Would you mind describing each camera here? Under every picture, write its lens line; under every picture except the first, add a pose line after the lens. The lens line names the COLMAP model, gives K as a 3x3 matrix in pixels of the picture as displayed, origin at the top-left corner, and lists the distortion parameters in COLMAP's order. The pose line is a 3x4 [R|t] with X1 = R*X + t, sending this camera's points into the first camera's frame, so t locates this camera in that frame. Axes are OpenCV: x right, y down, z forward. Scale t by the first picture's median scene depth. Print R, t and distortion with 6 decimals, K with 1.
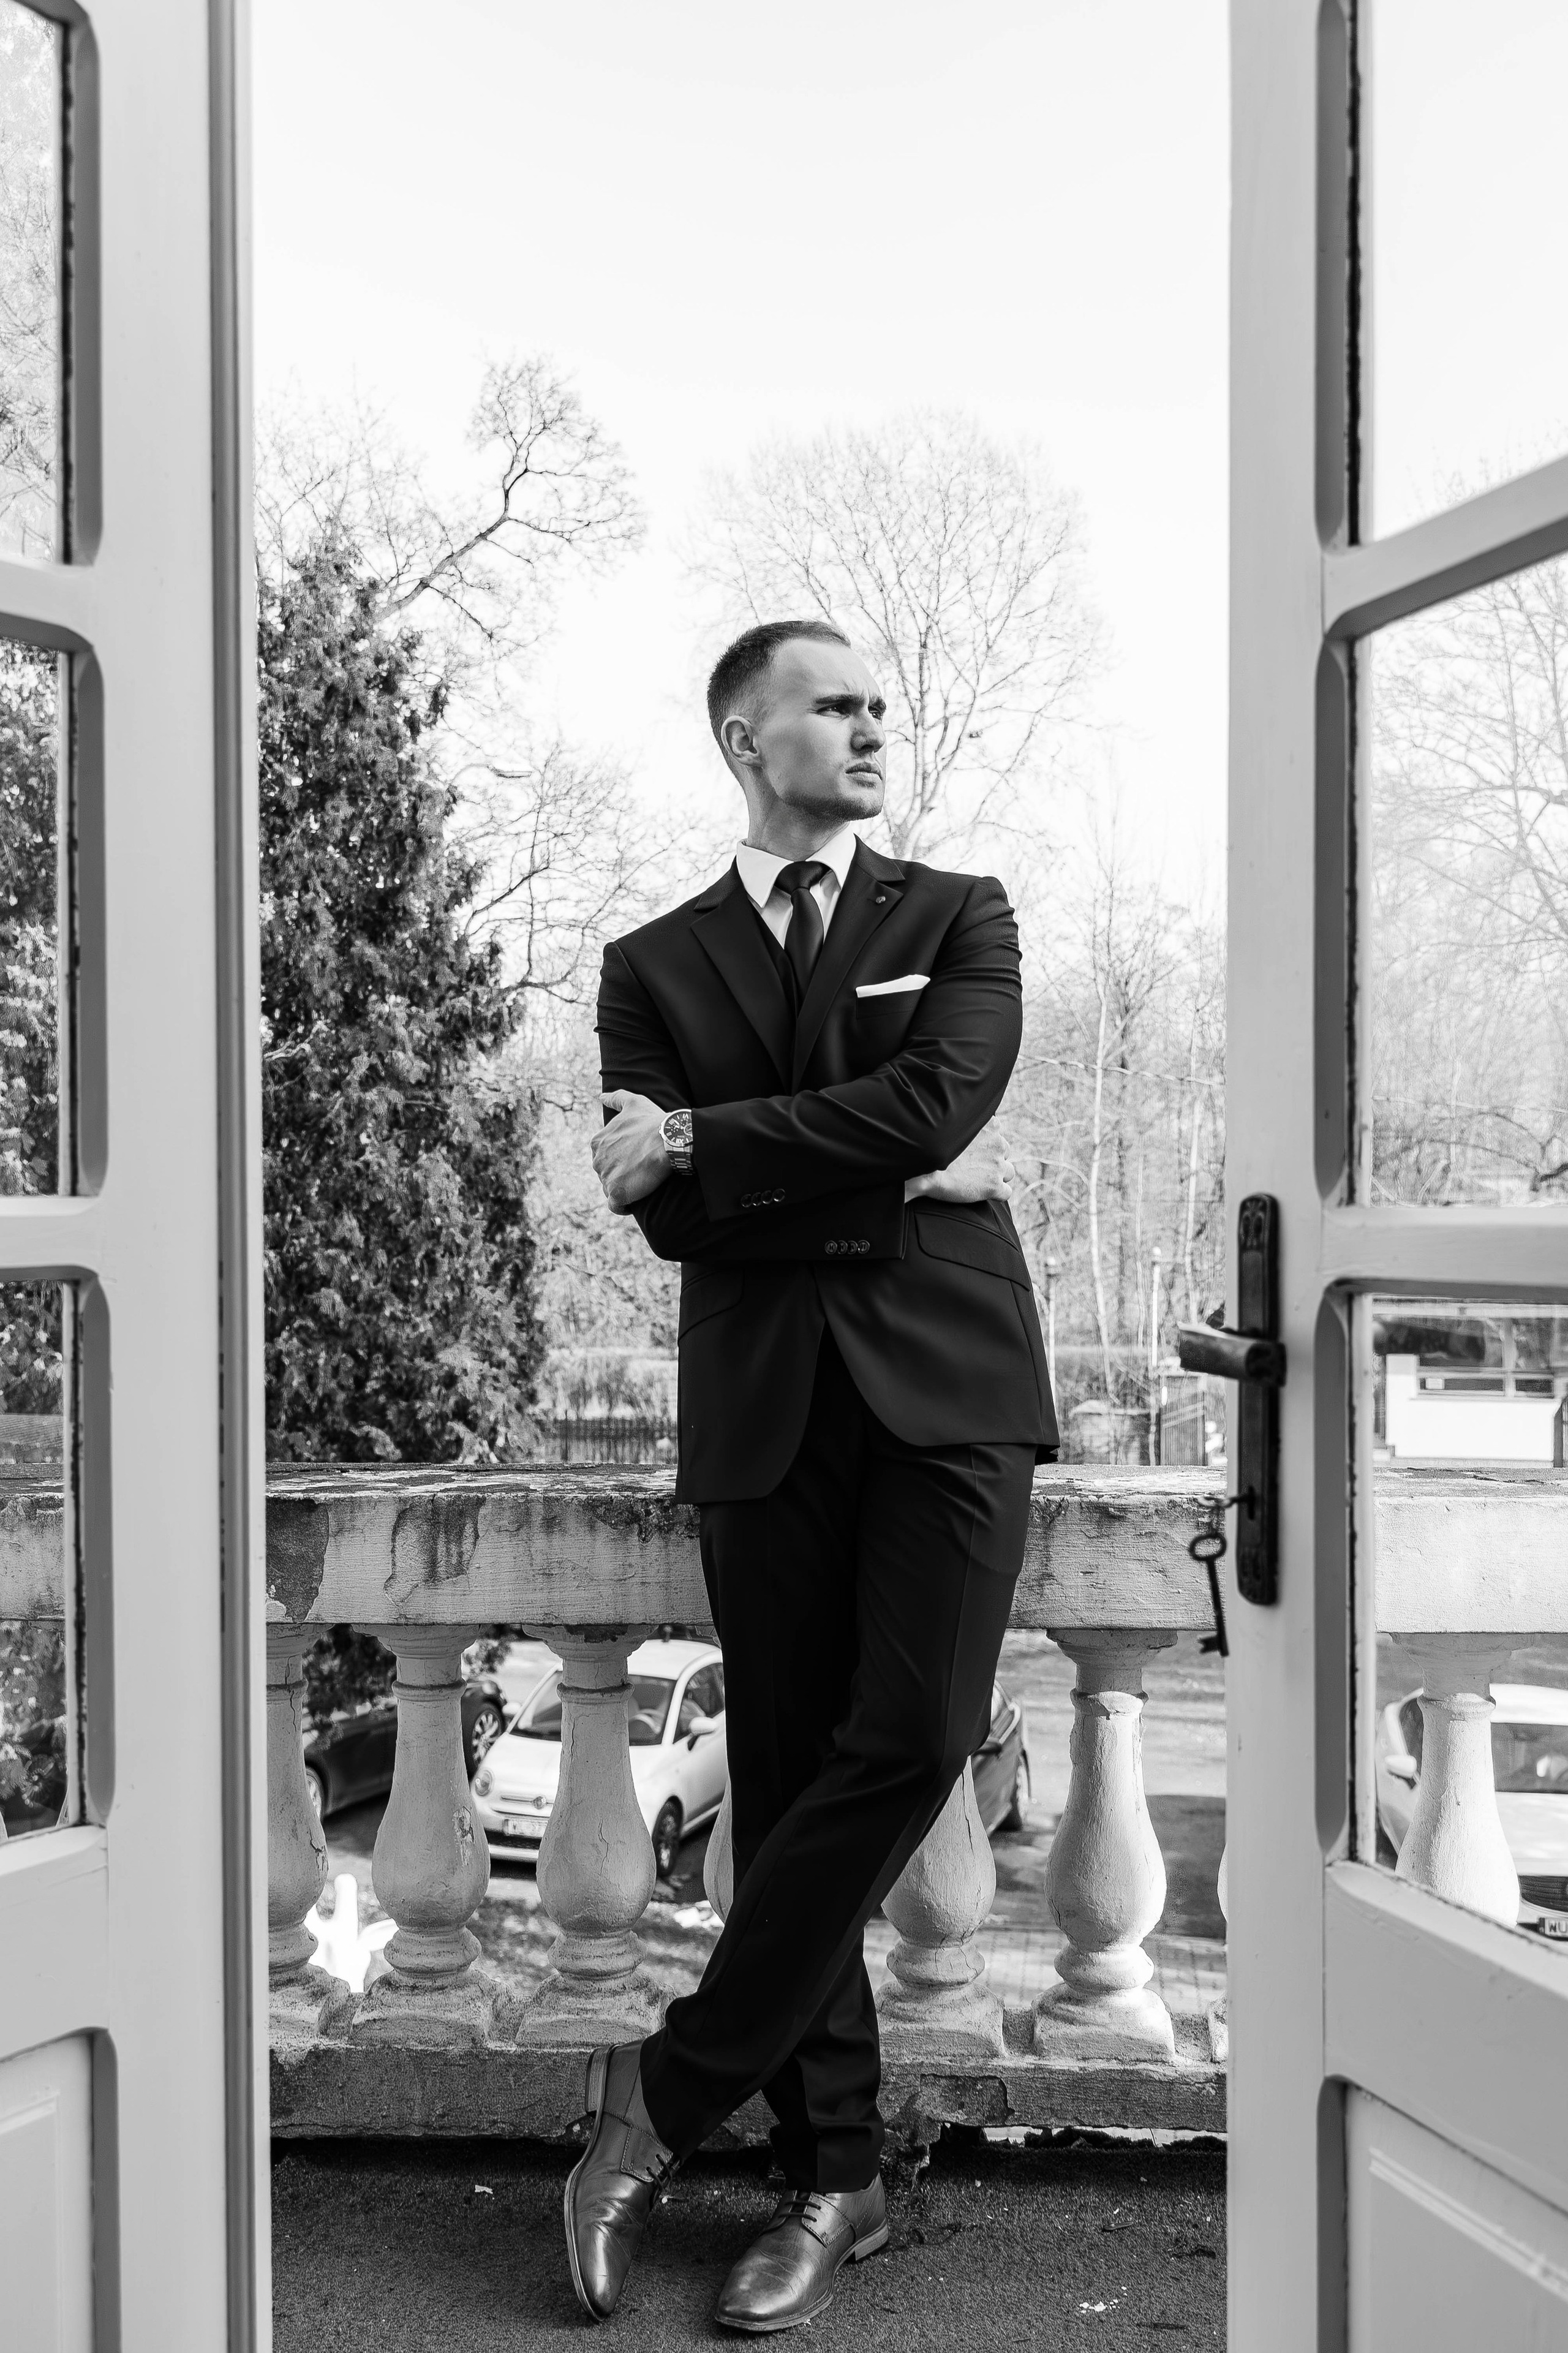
lens RADIAL K [[2494.0, 0, 803.8], [0, 2494.0, 1186.9], [0, 0, 1]] dist [0.001189, 0.000000]
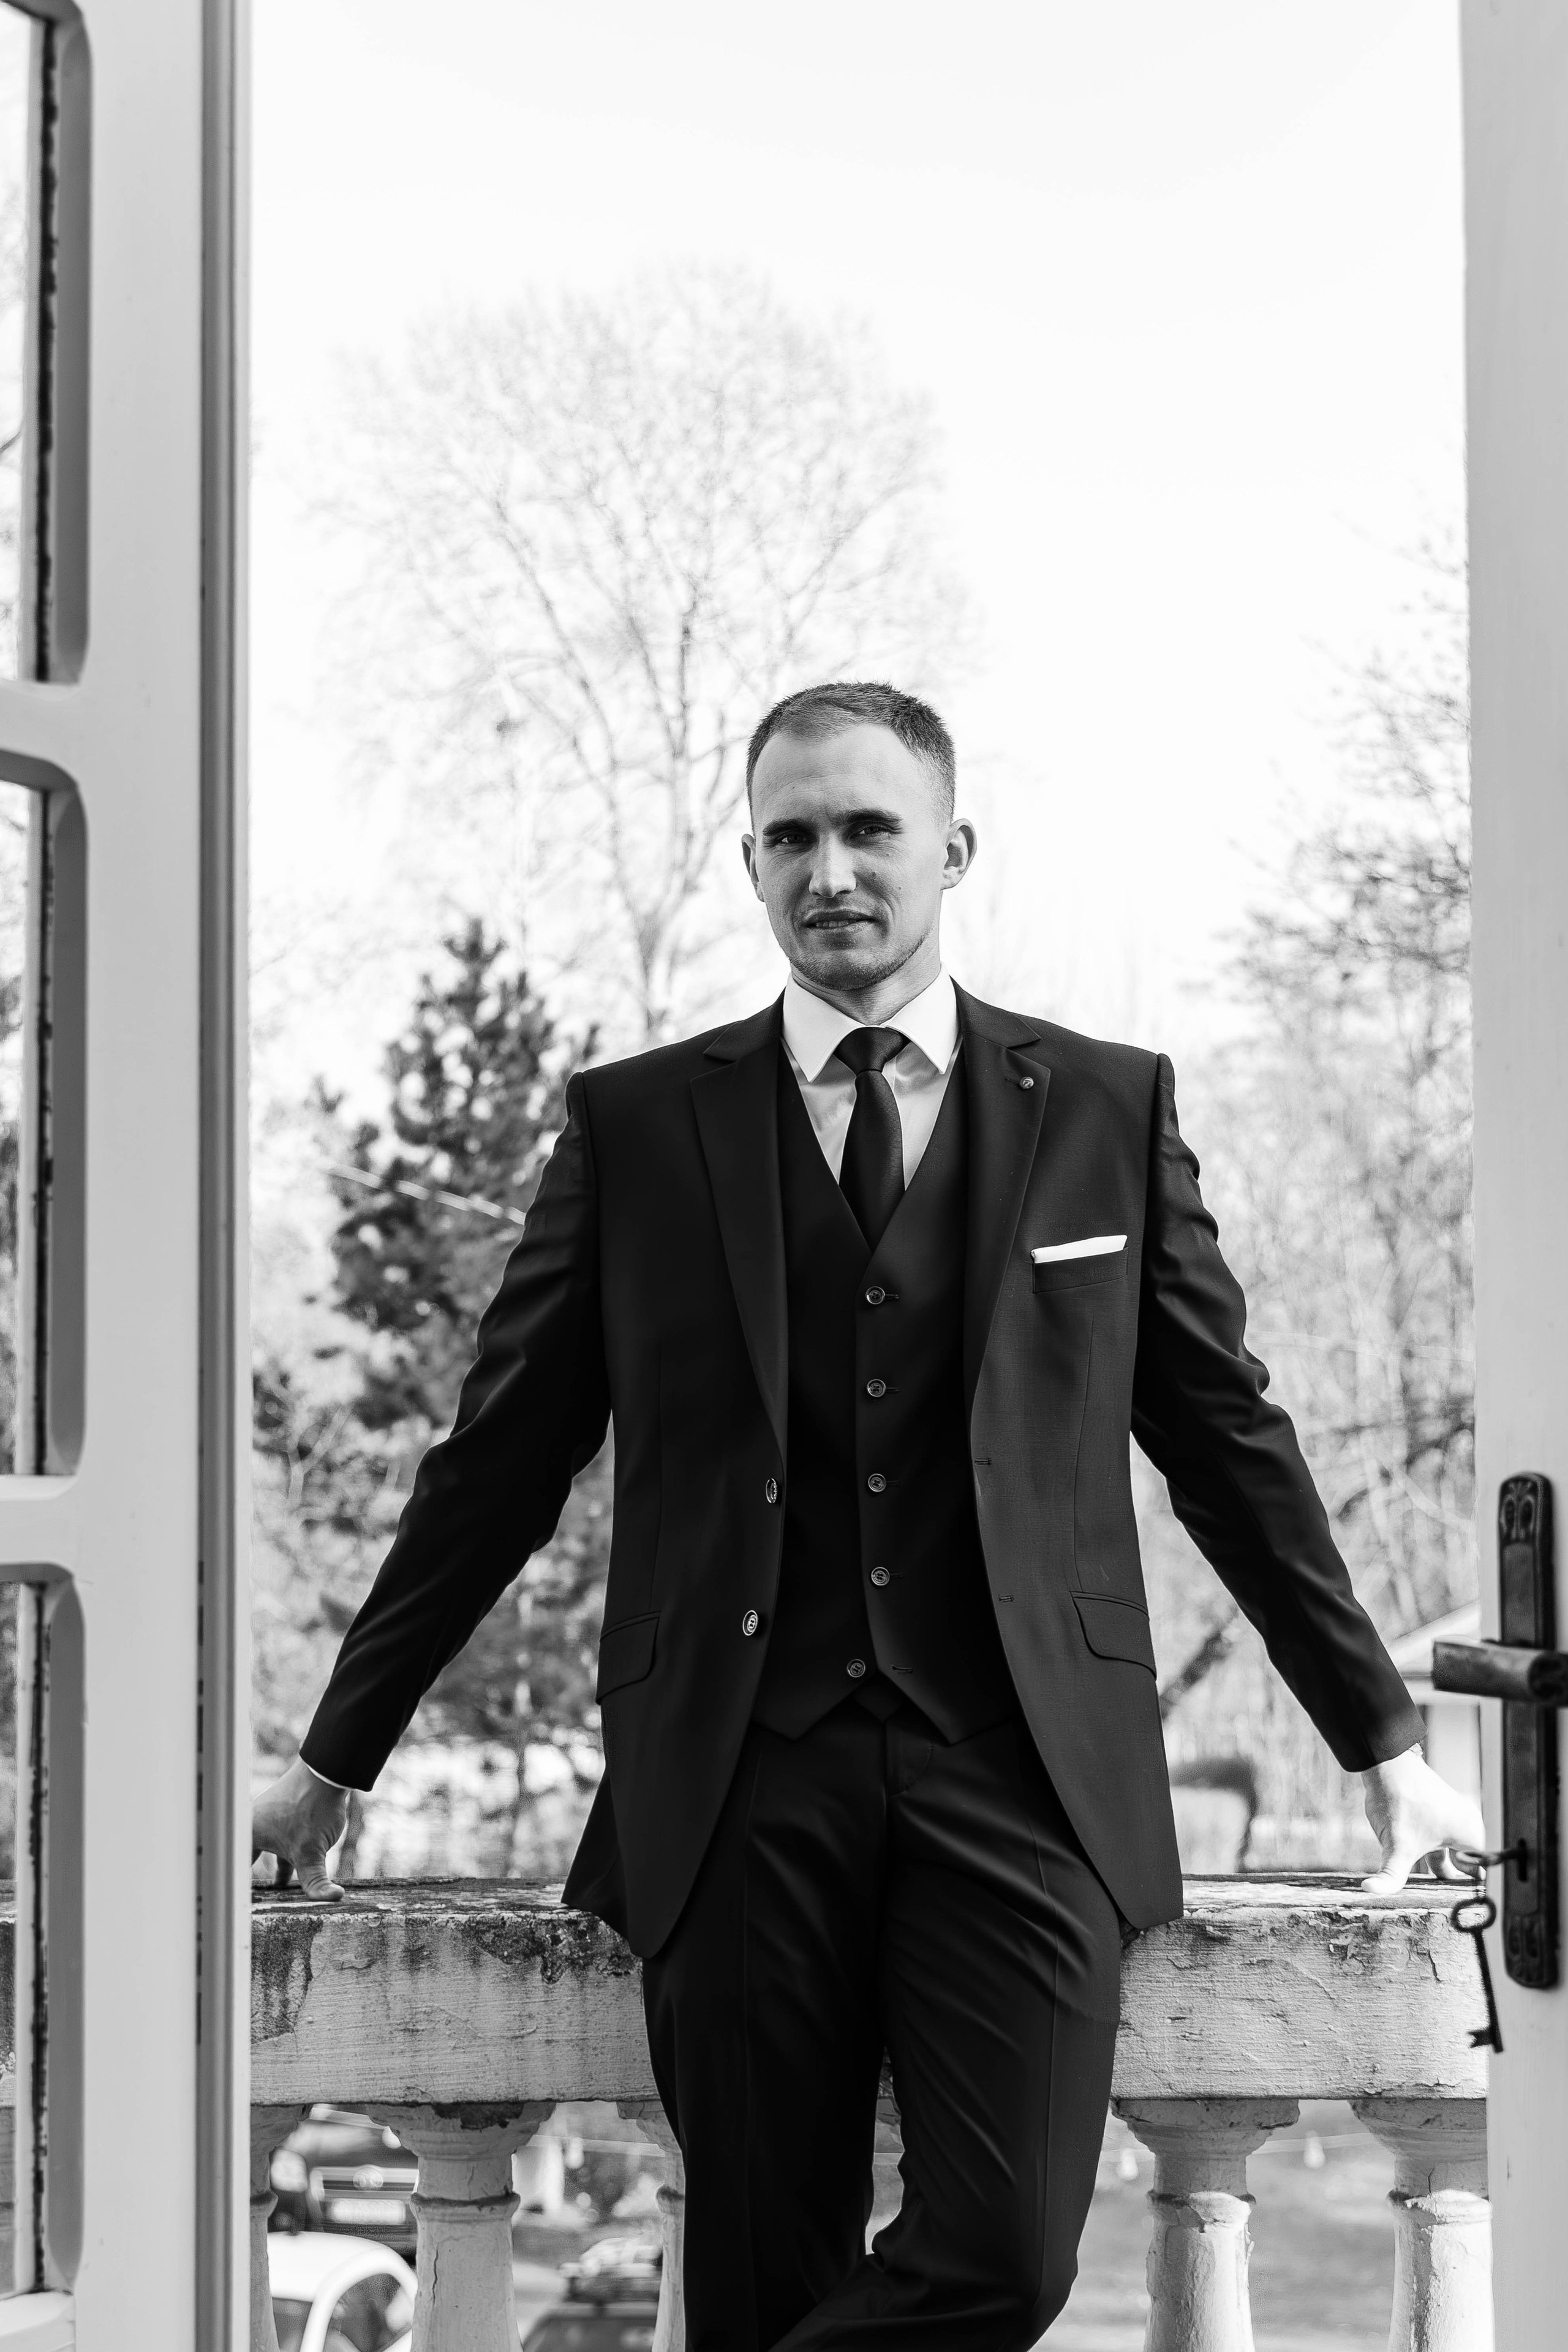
lens RADIAL K [[4032.5, 0, 772.2], [0, 4032.5, 1171.8], [0, 0, 1]] dist [0.002526, 0.000000]
pose [[0.997525, 0.005153, 0.070122, -0.082558], [0.000473, 0.996797, -0.079977, 0.005423], [-0.070309, 0.079812, 0.994327, -0.154915]]
